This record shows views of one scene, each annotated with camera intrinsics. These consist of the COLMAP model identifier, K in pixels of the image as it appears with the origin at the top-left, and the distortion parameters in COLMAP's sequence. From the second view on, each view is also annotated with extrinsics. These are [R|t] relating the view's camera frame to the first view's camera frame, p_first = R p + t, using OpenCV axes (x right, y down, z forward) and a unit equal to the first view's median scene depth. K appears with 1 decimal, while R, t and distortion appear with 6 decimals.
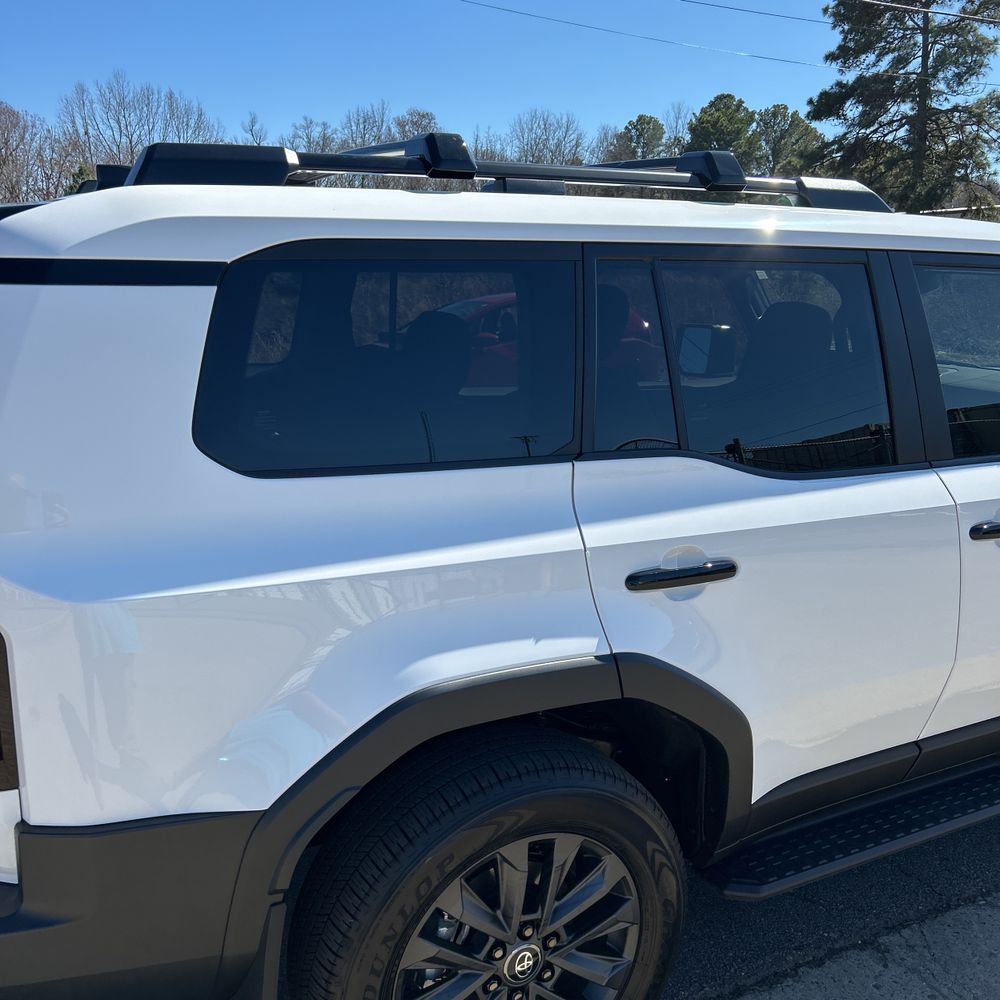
lens RADIAL K [[1017.3, 0, 500.4], [0, 1017.3, 486.0], [0, 0, 1]] dist [0.030794, -0.030434]
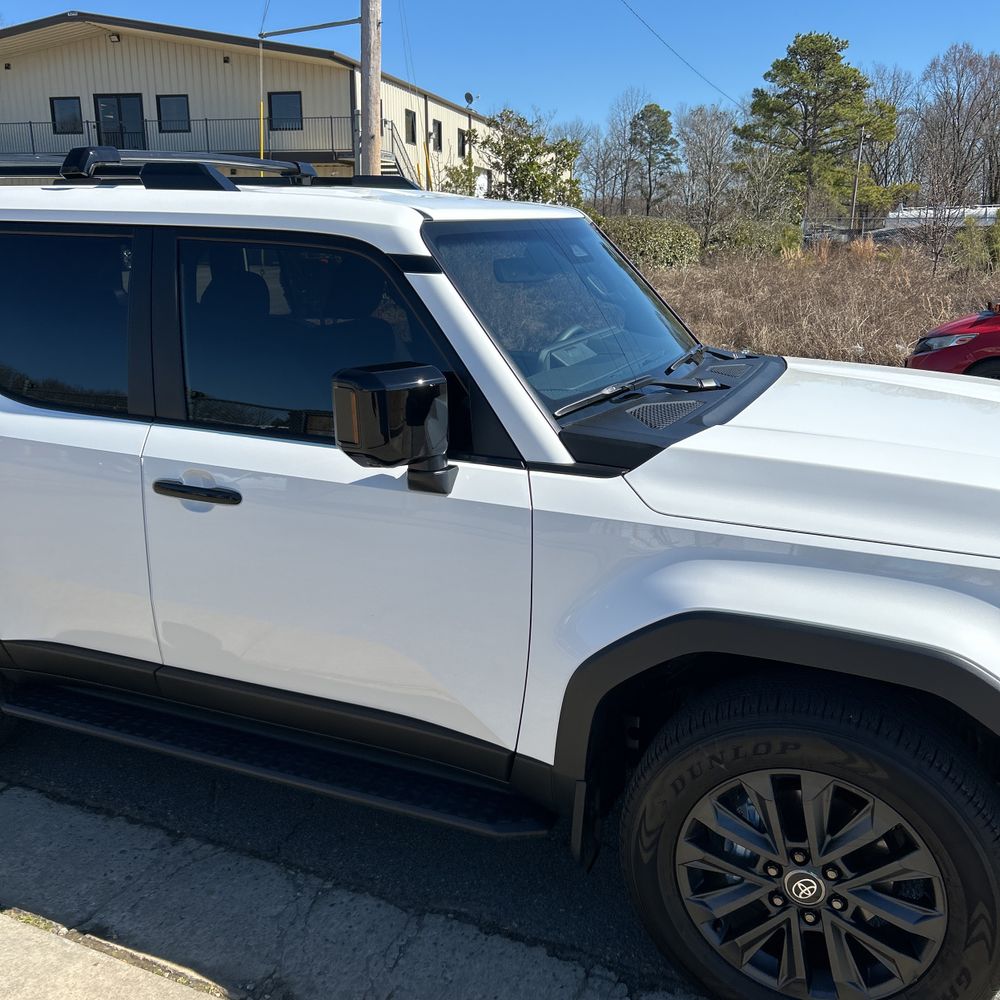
lens RADIAL K [[1017.3, 0, 500.4], [0, 1017.3, 486.0], [0, 0, 1]] dist [0.030794, -0.030434]
pose [[0.627327, 0.194059, -0.754190, 1.491627], [-0.163331, 0.979701, 0.116228, -0.139284], [0.761436, 0.050270, 0.646288, 0.560130]]
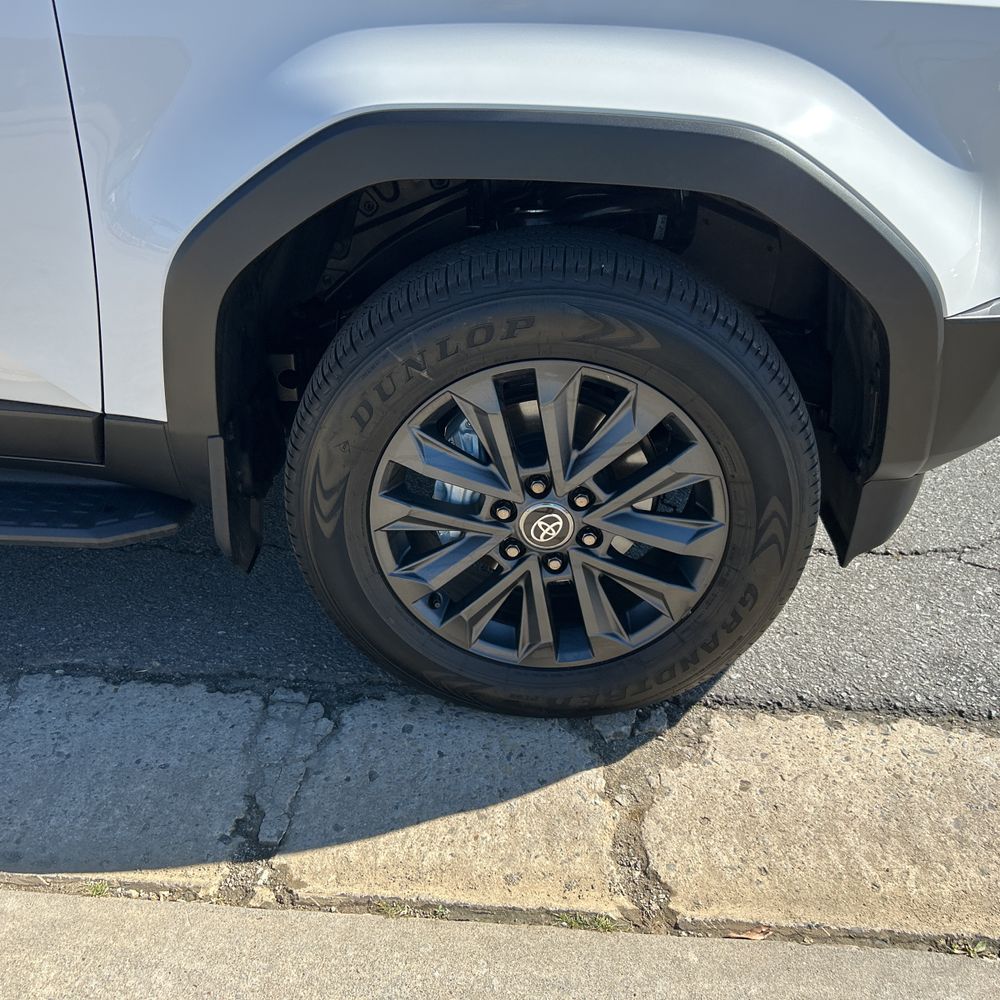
lens RADIAL K [[1015.7, 0, 500.0], [0, 1015.7, 500.0], [0, 0, 1]] dist [0.086668, -0.214669]
pose [[0.860057, 0.256956, -0.440768, 1.310791], [-0.119176, 0.941195, 0.316147, 0.044949], [0.496084, -0.219376, 0.840104, 0.798092]]
